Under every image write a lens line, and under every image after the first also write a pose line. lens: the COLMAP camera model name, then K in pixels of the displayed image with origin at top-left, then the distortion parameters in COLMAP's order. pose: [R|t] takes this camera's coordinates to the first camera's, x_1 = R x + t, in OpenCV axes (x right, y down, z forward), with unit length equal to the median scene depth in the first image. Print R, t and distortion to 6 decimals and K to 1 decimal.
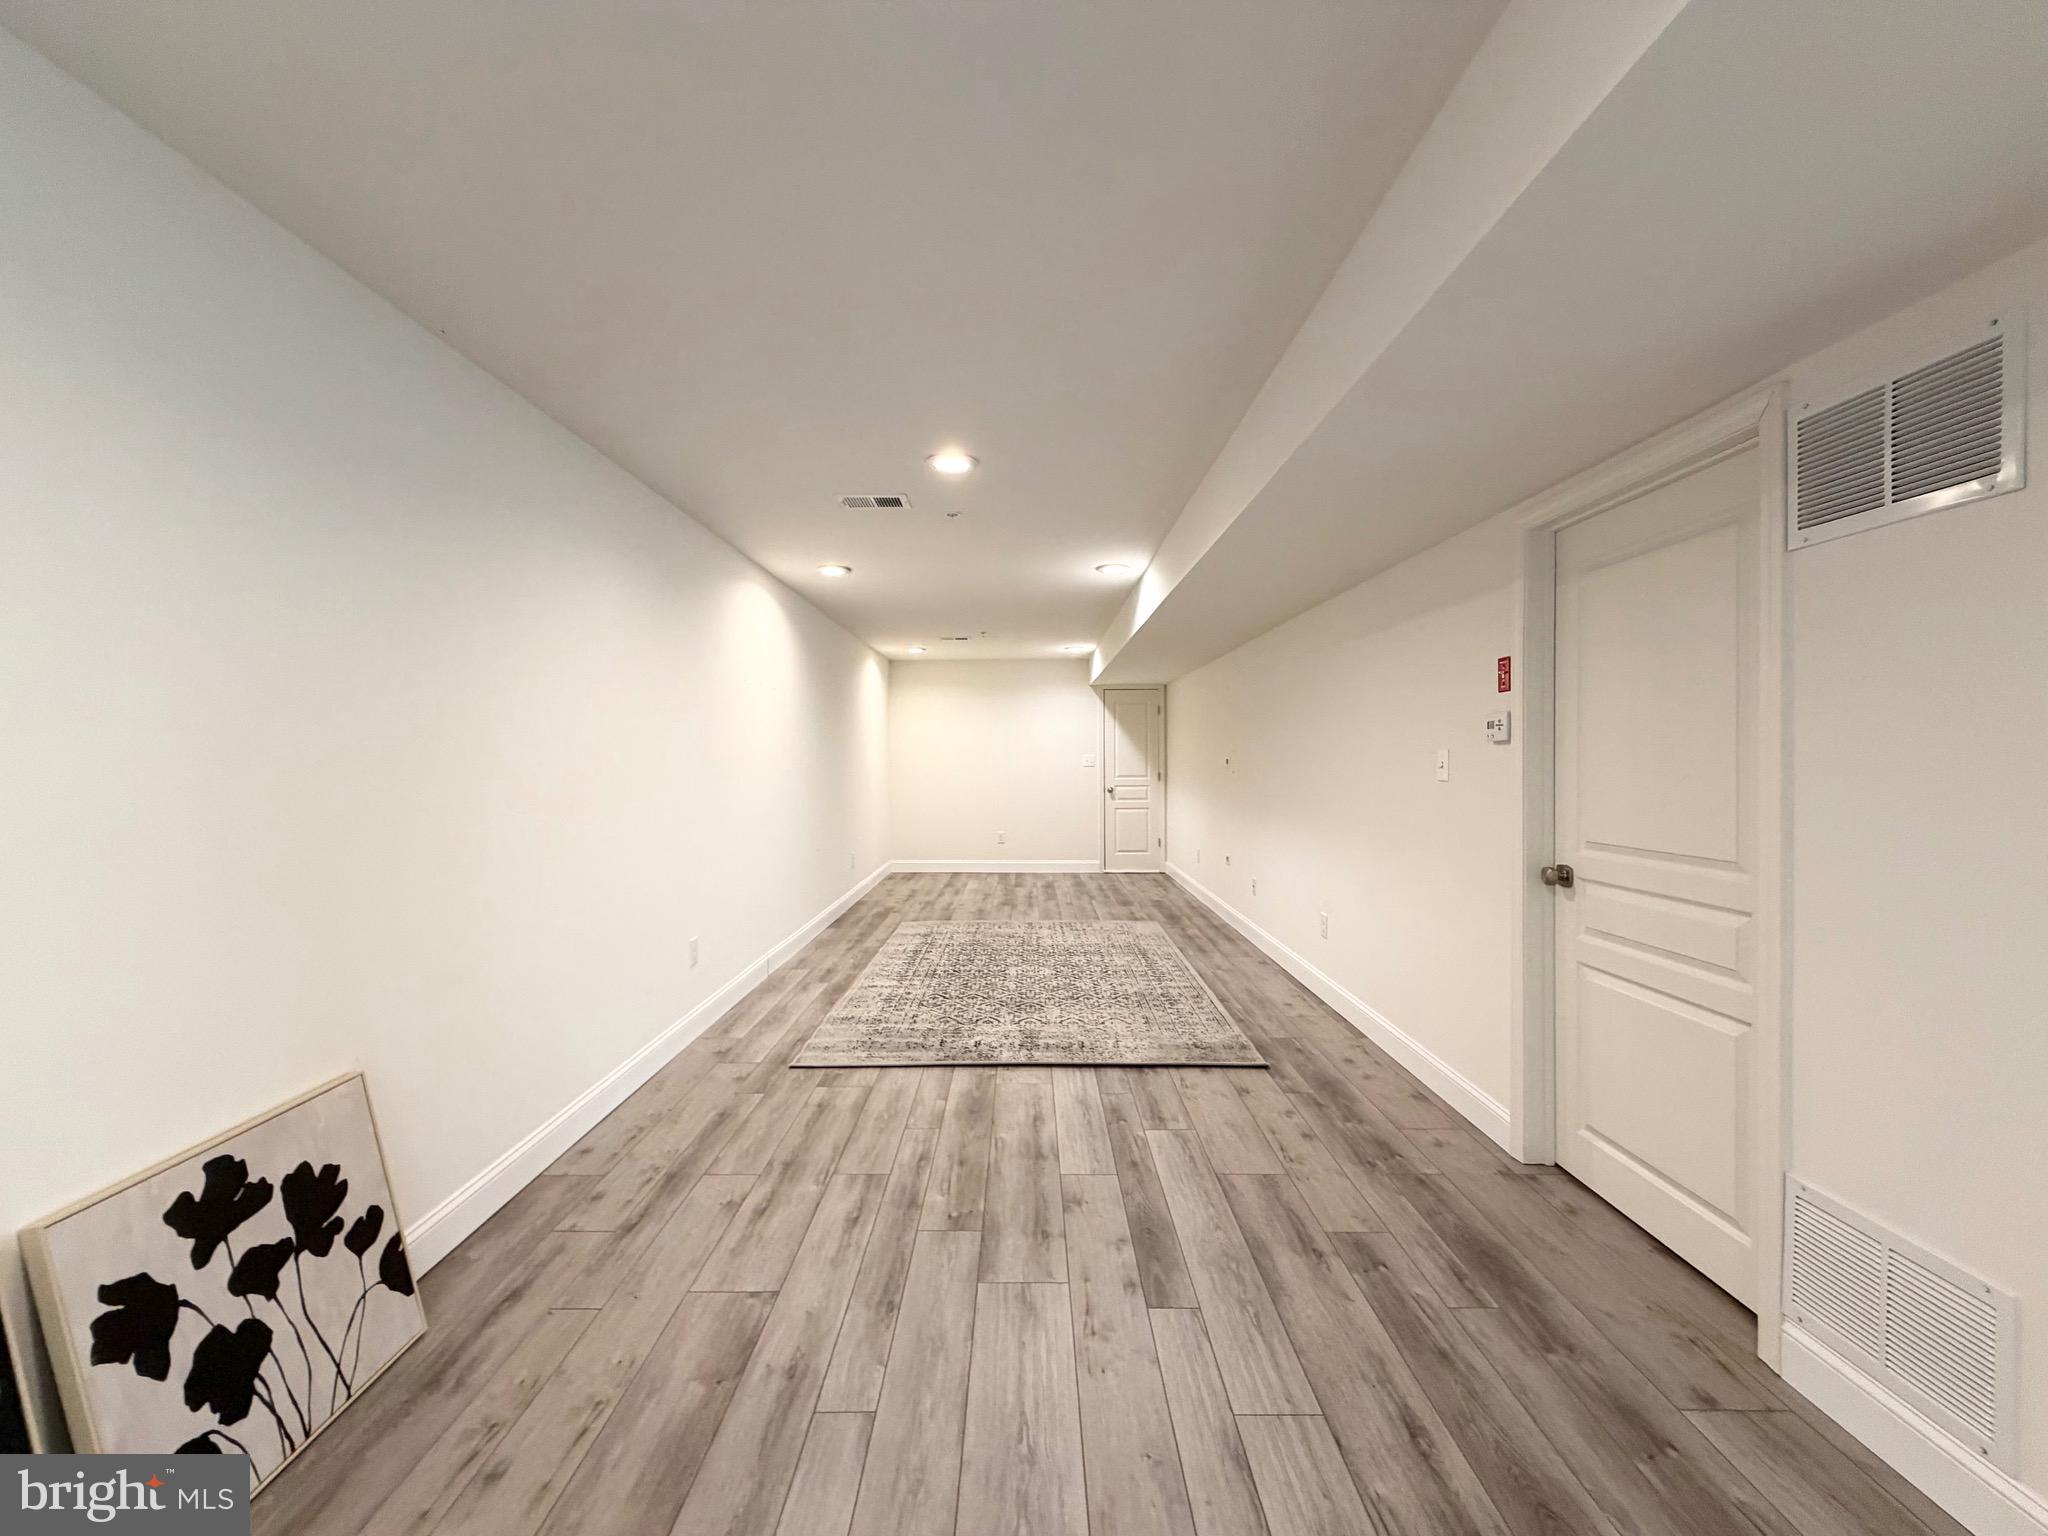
lens RADIAL K [[838.6, 0, 1023.5], [0, 838.6, 752.6], [0, 0, 1]] dist [0.000933, 0.000465]
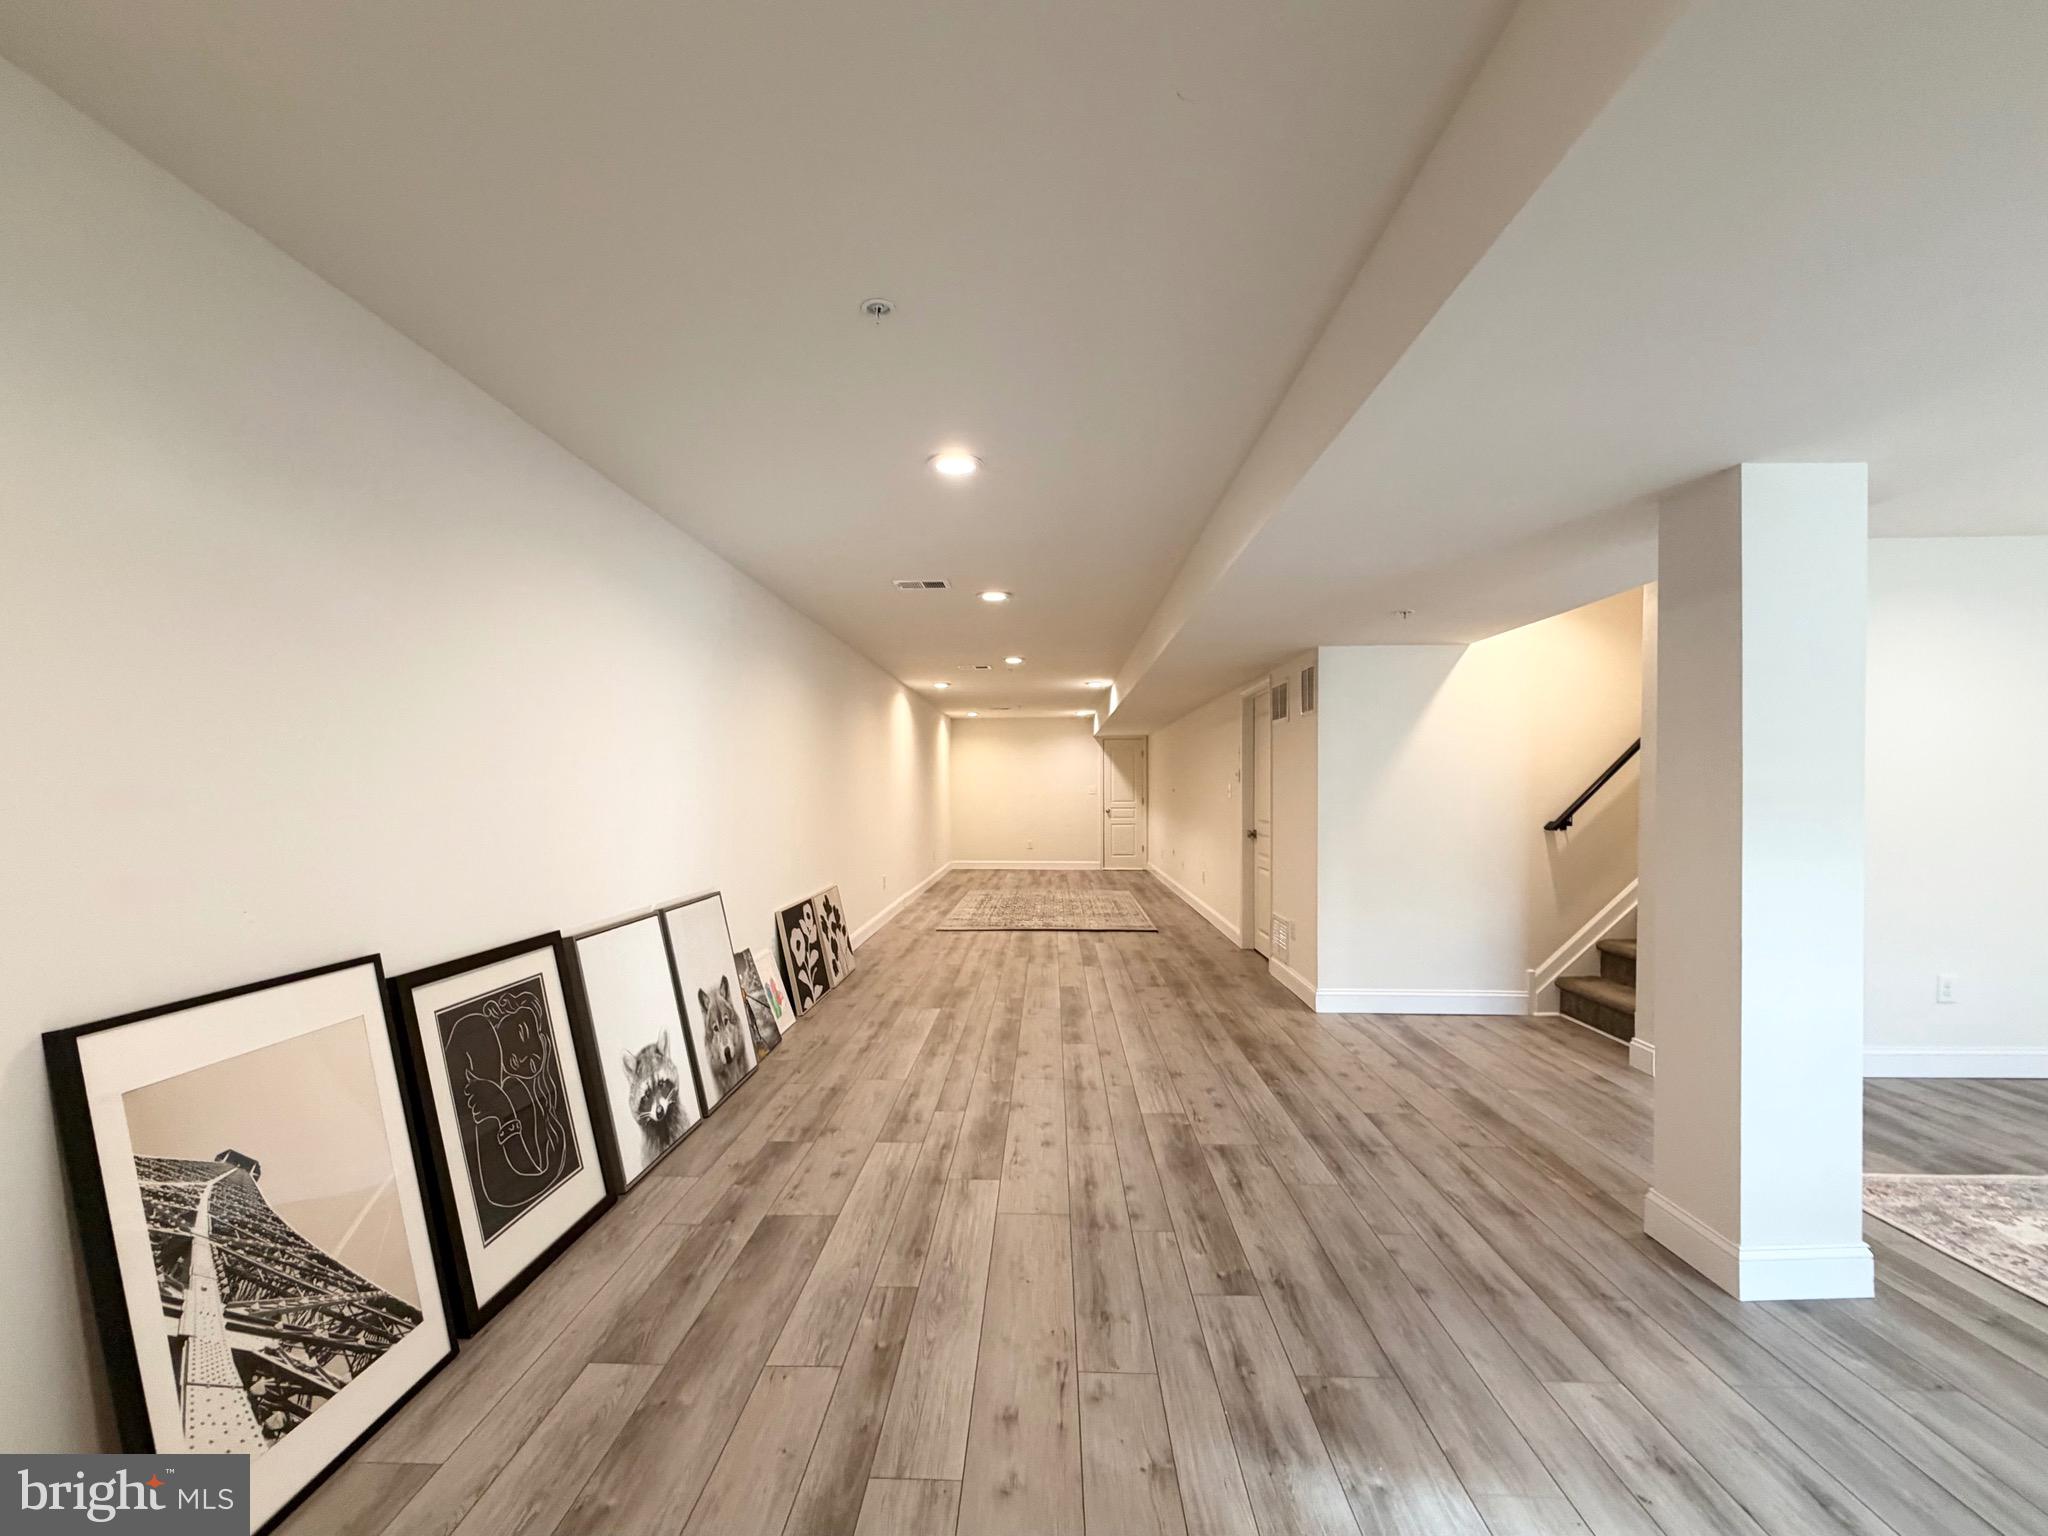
lens RADIAL K [[848.5, 0, 1024.0], [0, 848.5, 768.0], [0, 0, 1]] dist [0.000175, 0.000202]
pose [[0.999628, 0.001621, -0.027217, 0.002885], [-0.002096, 0.999846, -0.017437, -0.003138], [0.027184, 0.017487, 0.999477, -0.597129]]
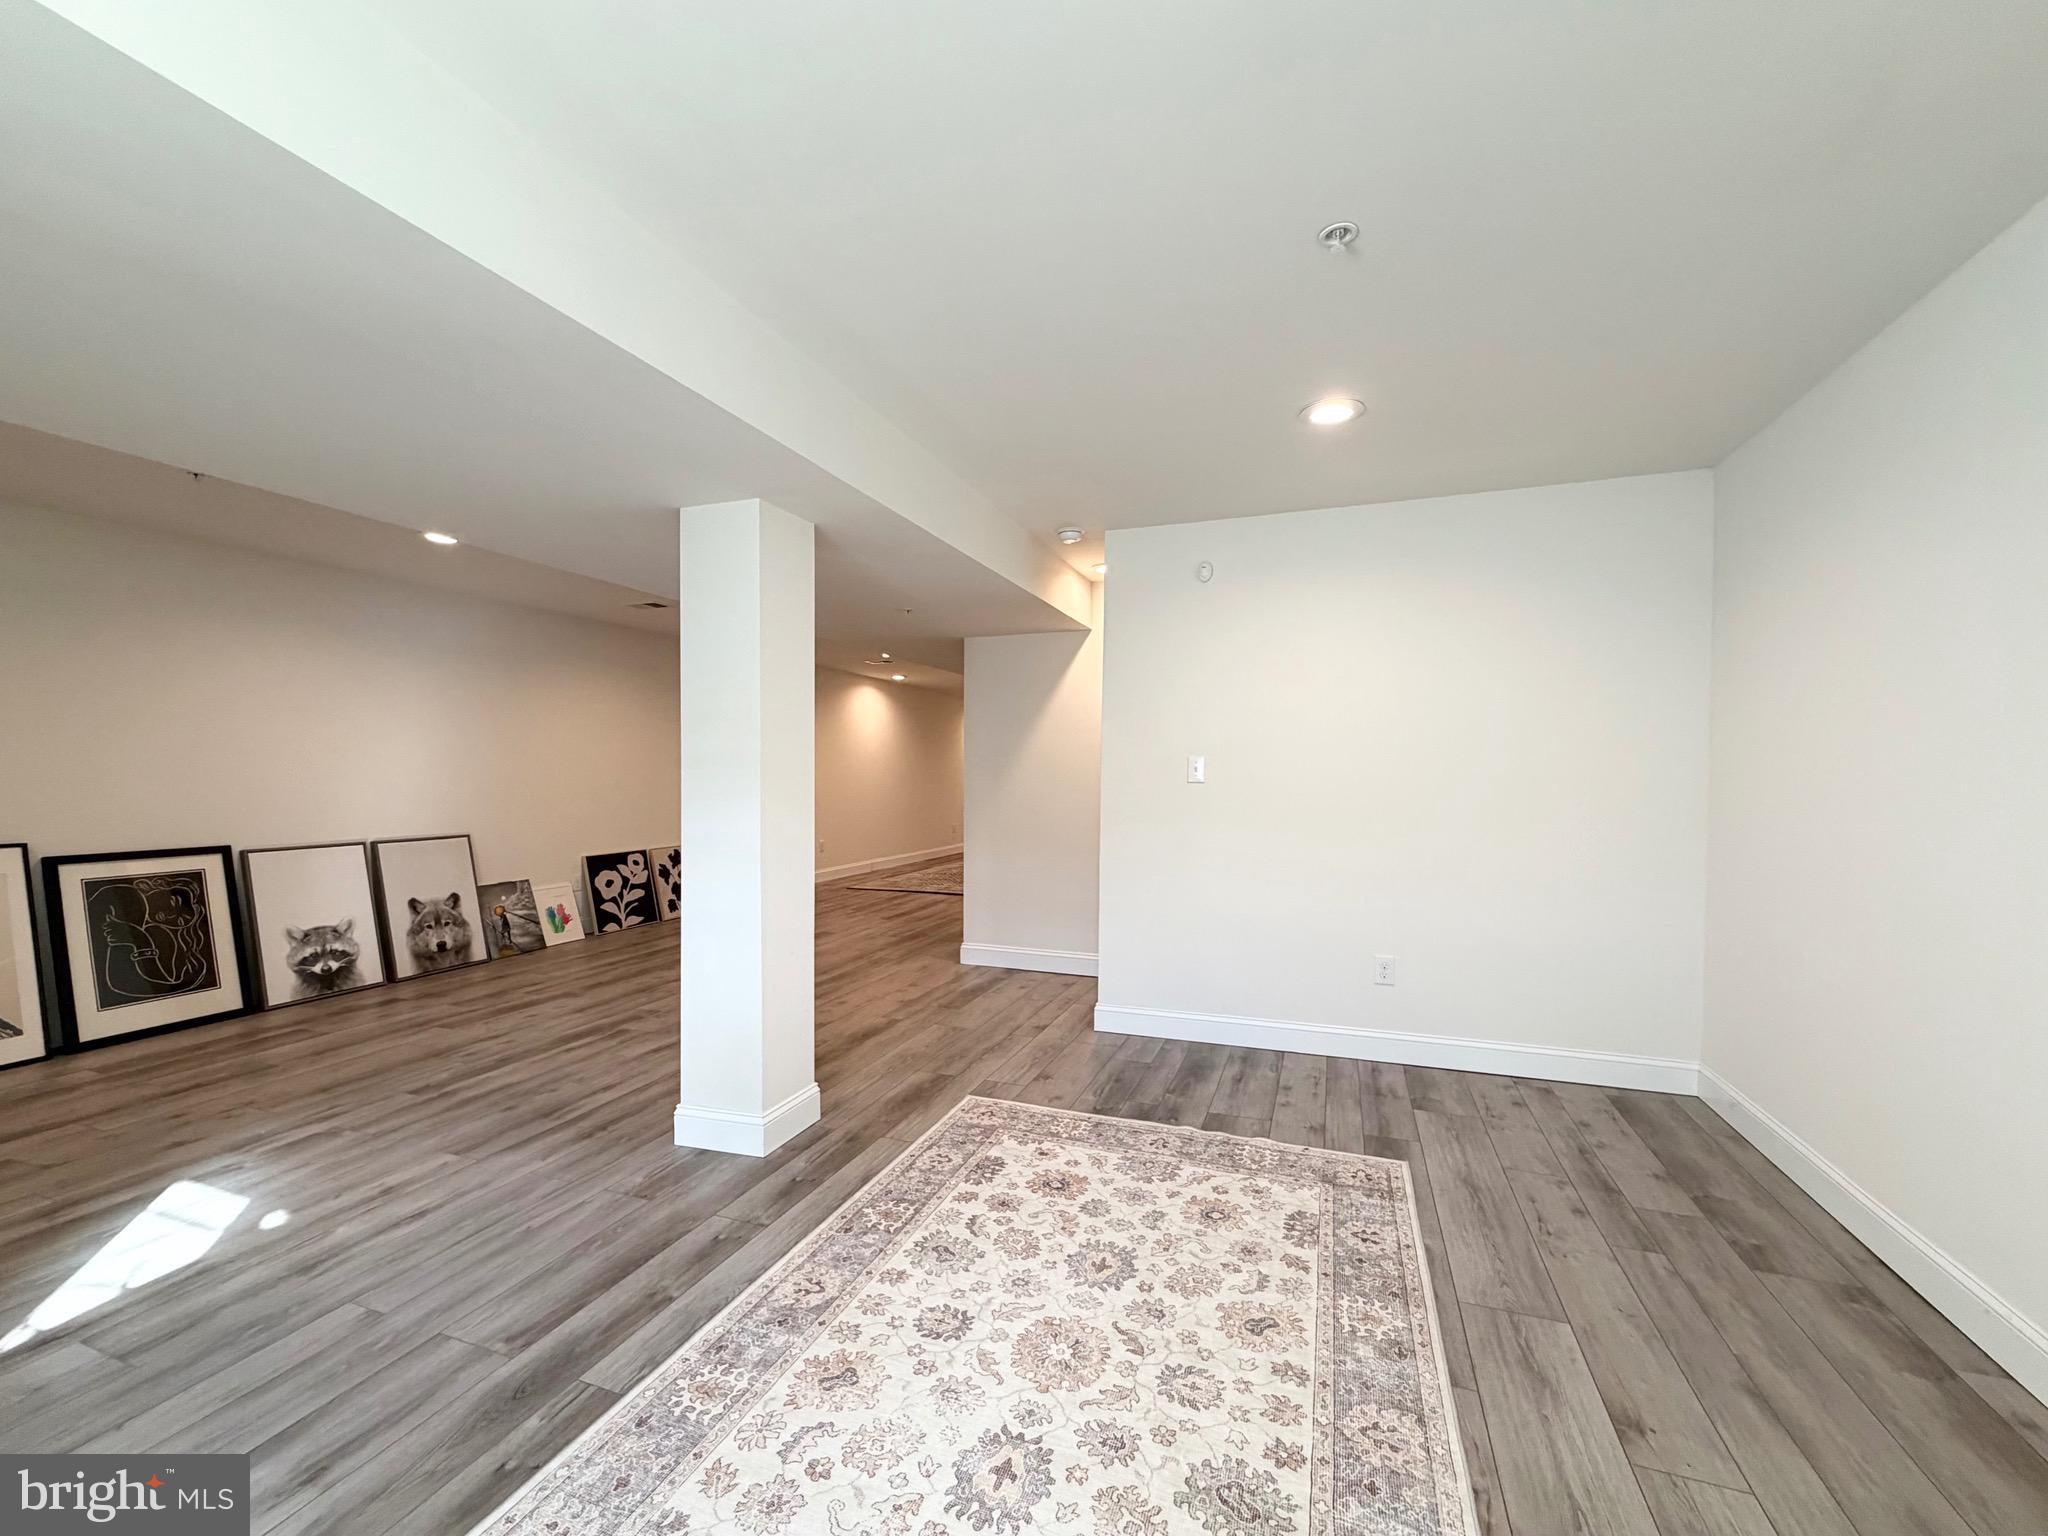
lens RADIAL K [[838.6, 0, 1023.5], [0, 838.6, 752.6], [0, 0, 1]] dist [0.000933, 0.000465]
pose [[0.939050, -0.001202, -0.343779, 0.543146], [-0.004962, 0.999842, -0.017049, 0.002863], [0.343745, 0.017716, 0.938896, -0.601751]]
